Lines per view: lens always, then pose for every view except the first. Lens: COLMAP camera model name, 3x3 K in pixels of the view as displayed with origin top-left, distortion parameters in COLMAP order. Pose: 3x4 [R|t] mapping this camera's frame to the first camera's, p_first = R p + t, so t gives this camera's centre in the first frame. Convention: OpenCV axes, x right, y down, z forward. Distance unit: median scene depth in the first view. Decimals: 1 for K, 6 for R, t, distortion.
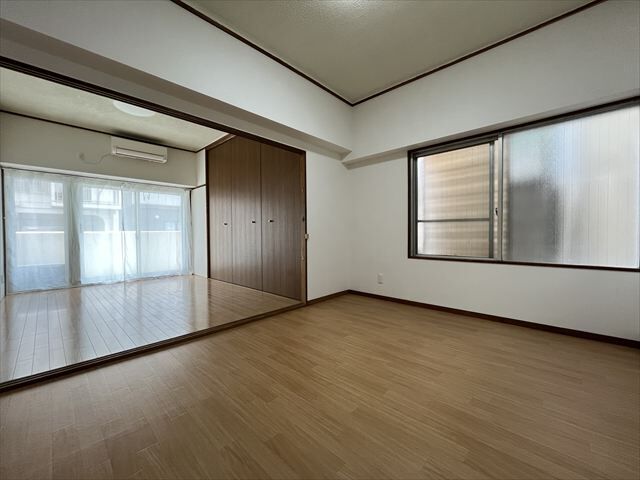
lens RADIAL K [[257.8, 0, 317.5], [0, 257.8, 239.3], [0, 0, 1]] dist [0.000291, 0.000331]
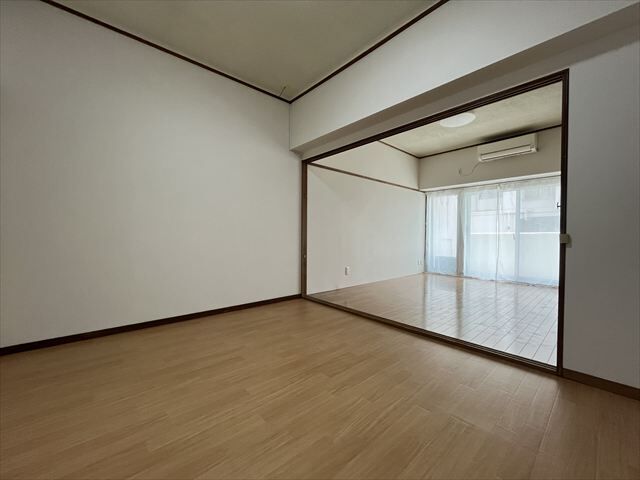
lens RADIAL K [[257.8, 0, 317.7], [0, 257.8, 237.1], [0, 0, 1]] dist [0.000291, 0.000331]
pose [[-0.069049, 0.012504, -0.997535, 0.352161], [-0.029464, 0.999460, 0.014568, -0.004993], [0.997178, 0.030397, -0.068643, 0.396804]]
